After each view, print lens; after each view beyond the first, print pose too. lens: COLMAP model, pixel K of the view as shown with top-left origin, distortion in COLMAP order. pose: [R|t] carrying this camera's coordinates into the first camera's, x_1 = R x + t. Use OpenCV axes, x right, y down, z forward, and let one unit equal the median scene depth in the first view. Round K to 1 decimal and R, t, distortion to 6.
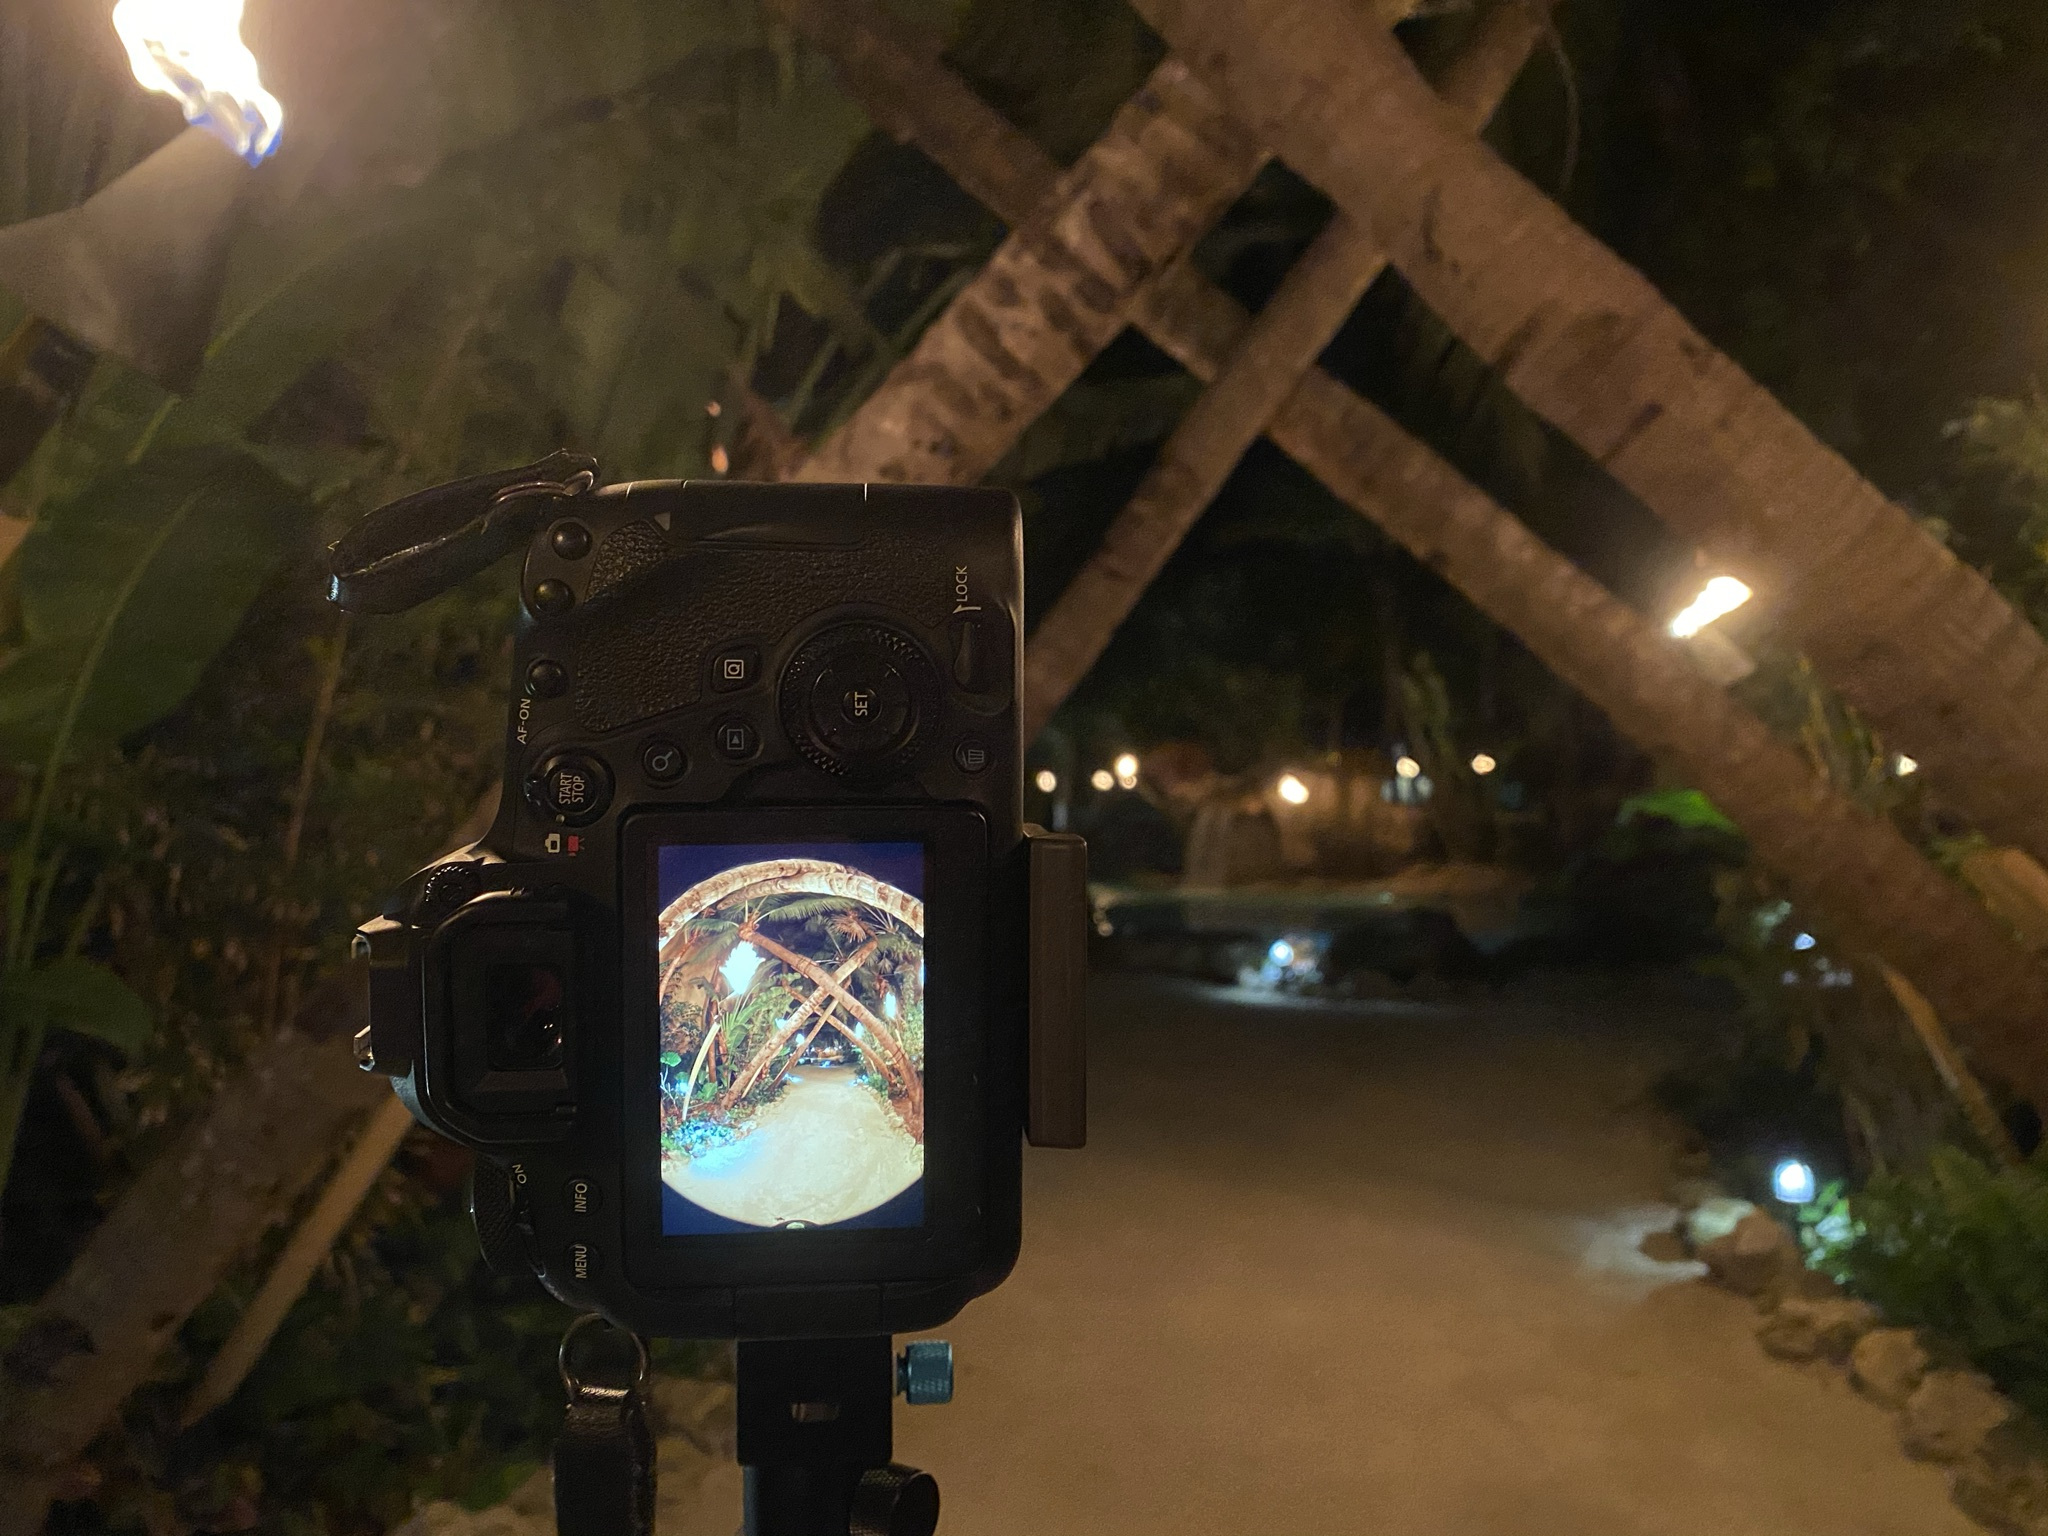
lens RADIAL K [[1653.2, 0, 1024.0], [0, 1653.2, 768.0], [0, 0, 1]] dist [-0.000066, 0.044409]
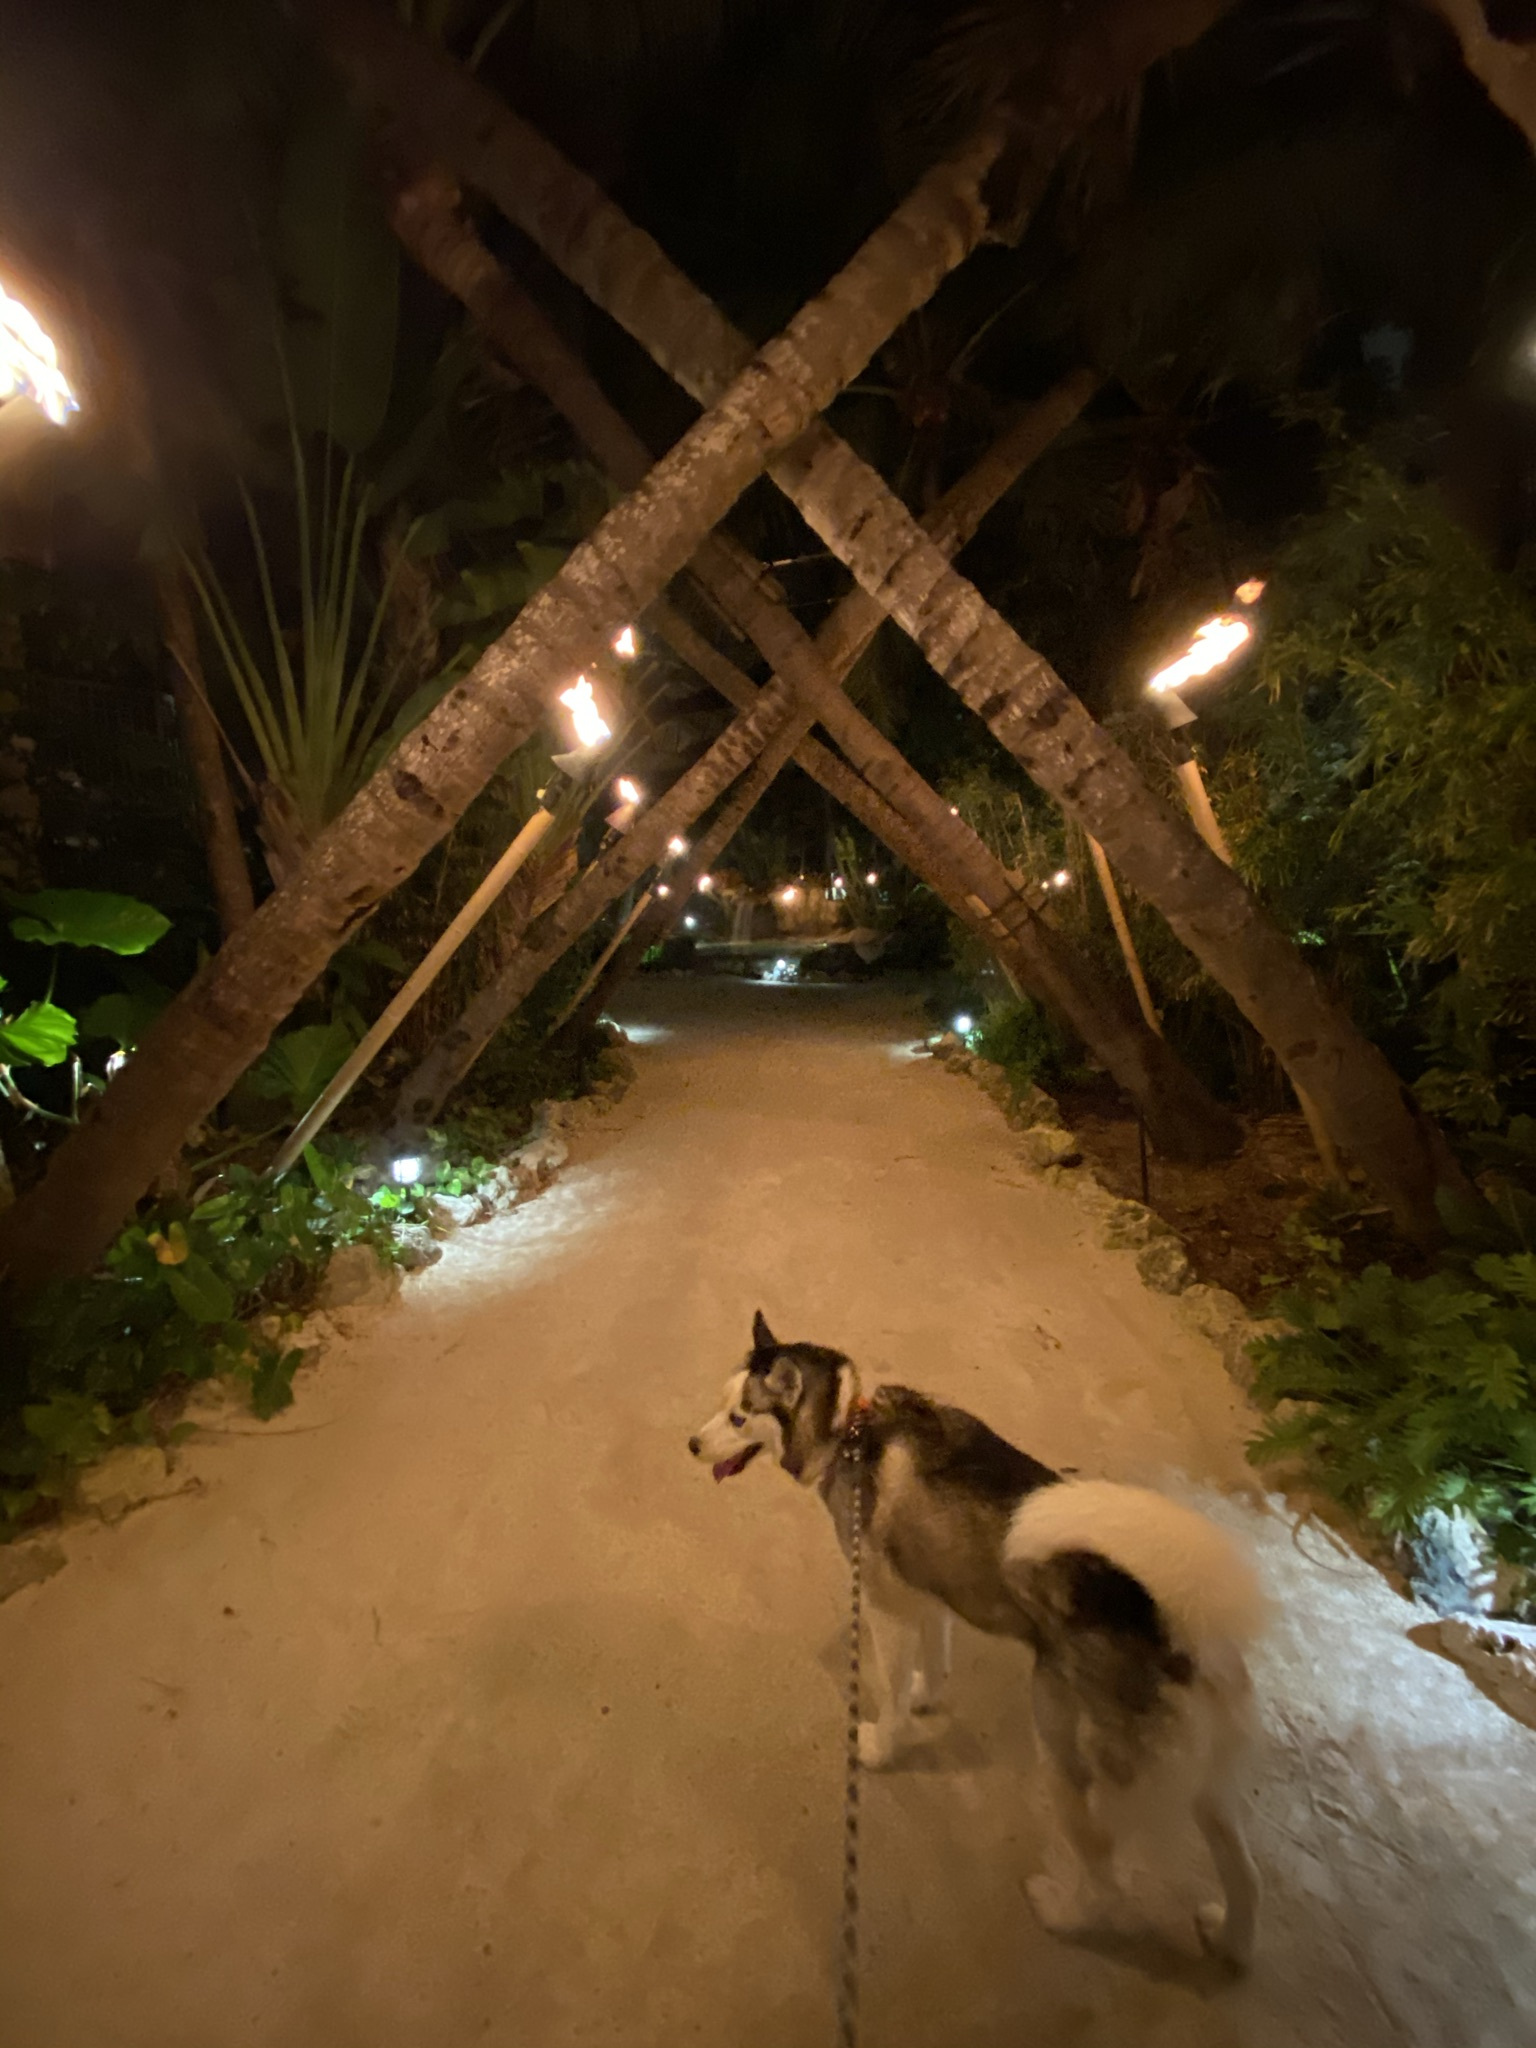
lens RADIAL K [[800.1, 0, 768.0], [0, 800.1, 1024.0], [0, 0, 1]] dist [0.000713, 0.000010]
pose [[0.989675, -0.019127, 0.142050, -0.190679], [-0.005886, 0.984797, 0.173611, 0.018036], [-0.143211, -0.172655, 0.974516, -0.817305]]
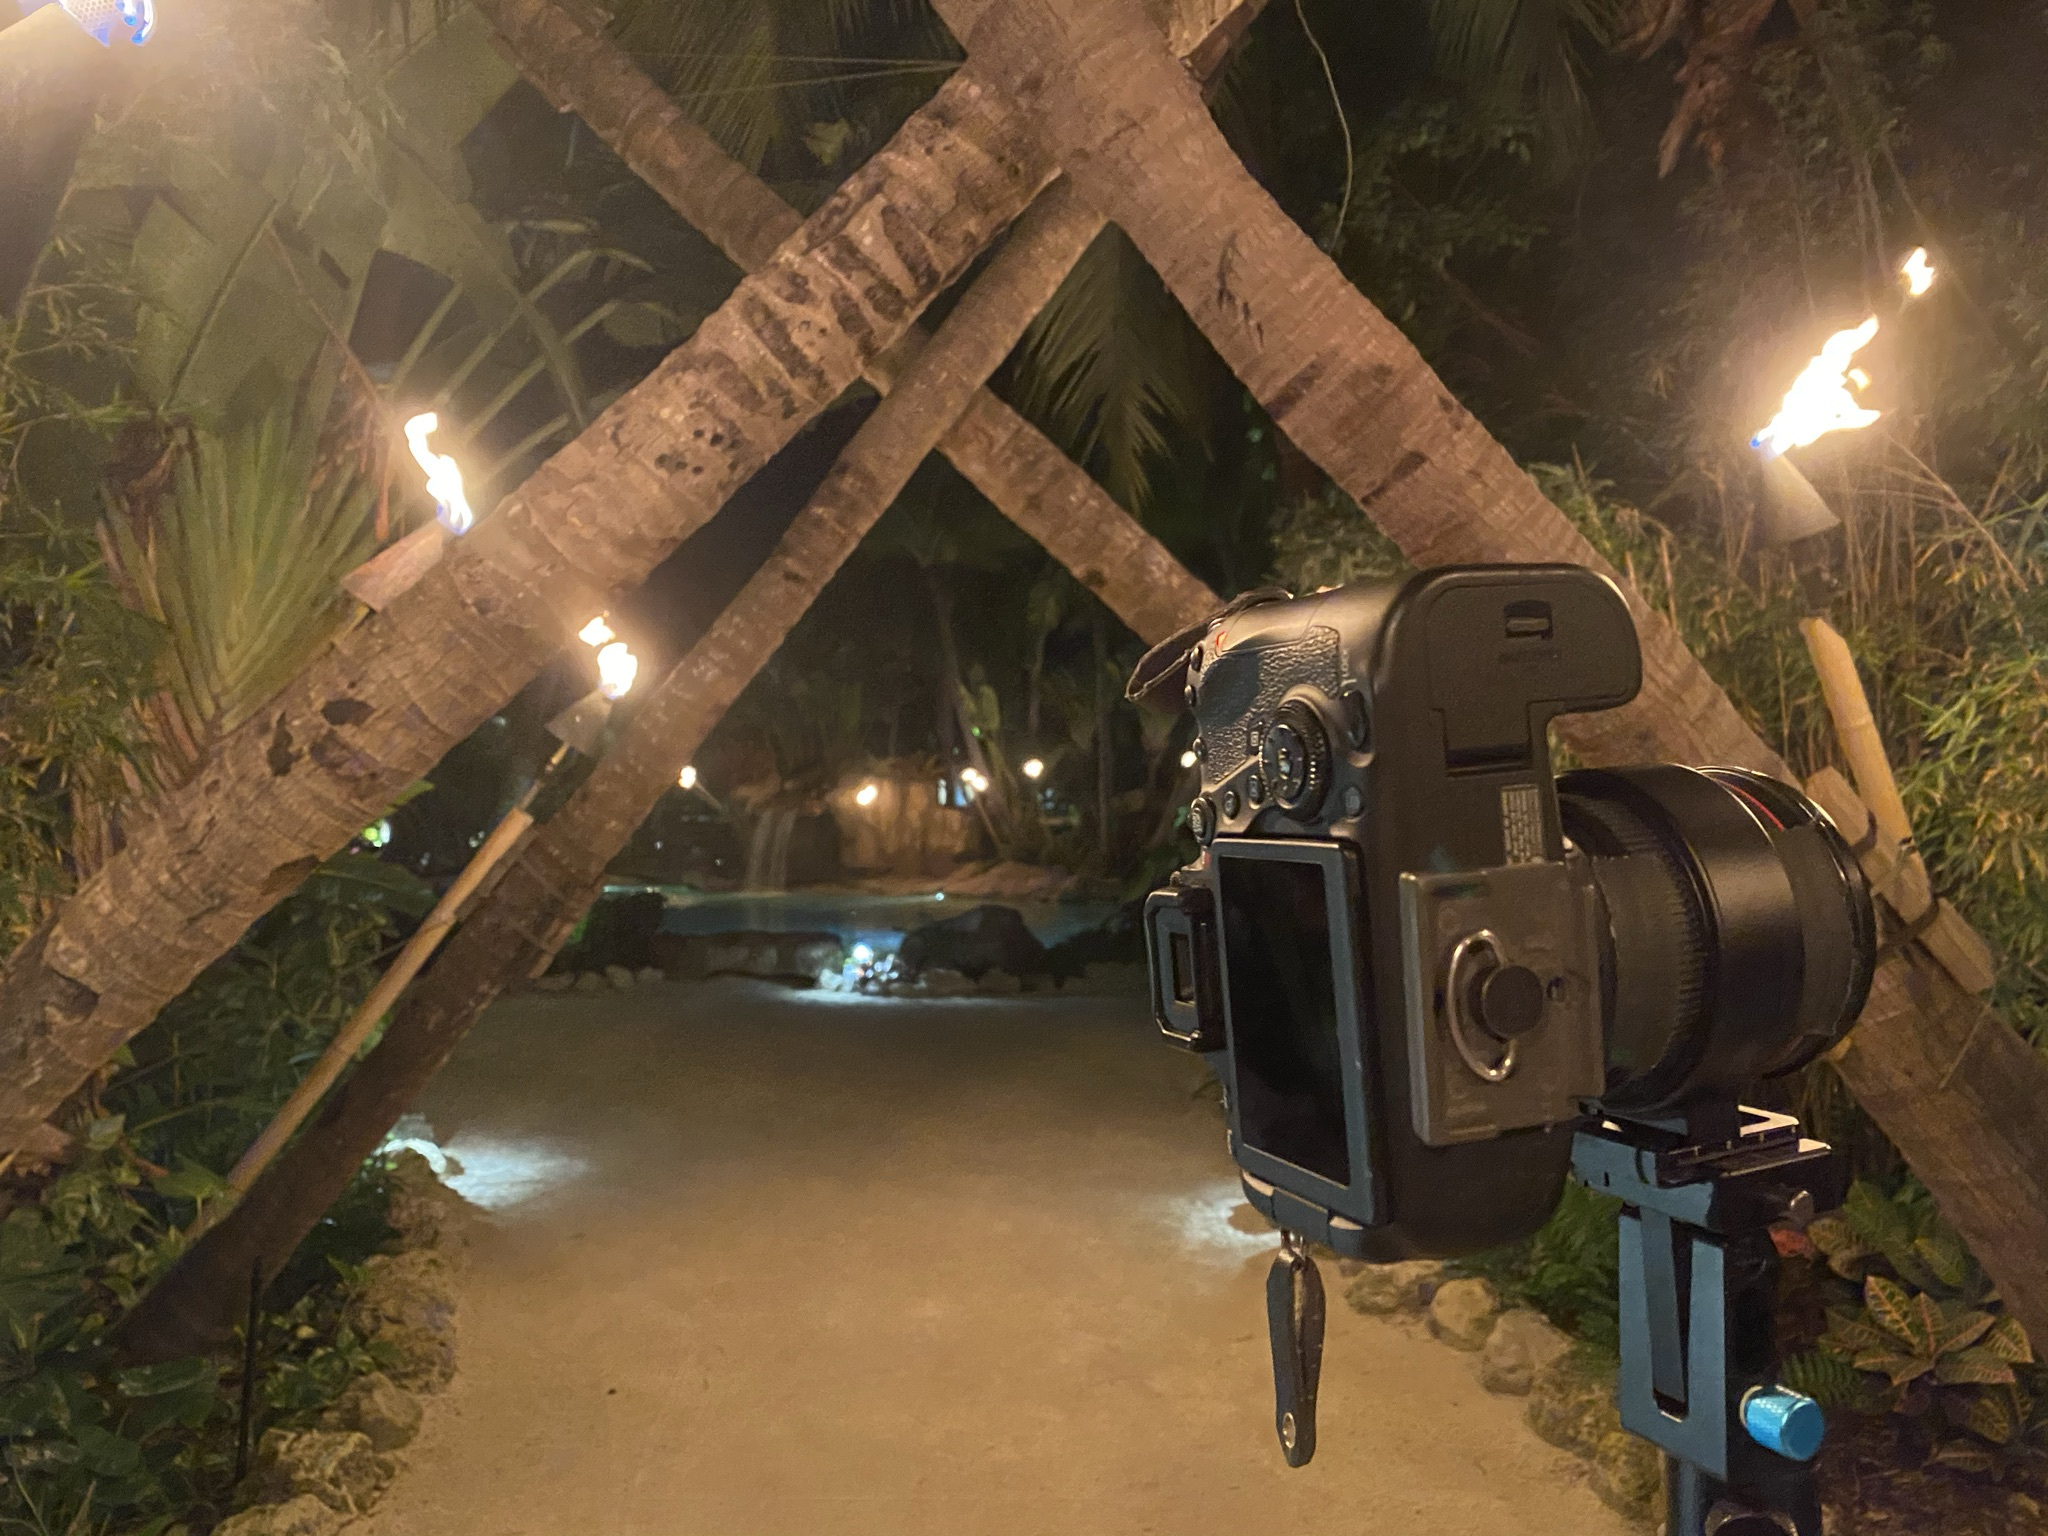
lens RADIAL K [[1612.1, 0, 1067.9], [0, 1612.1, 755.1], [0, 0, 1]] dist [0.055974, -0.001480]
pose [[0.957014, 0.021048, 0.289277, -0.126792], [-0.018010, 0.999751, -0.013159, 0.000493], [-0.289482, 0.007383, 0.957155, 0.029519]]
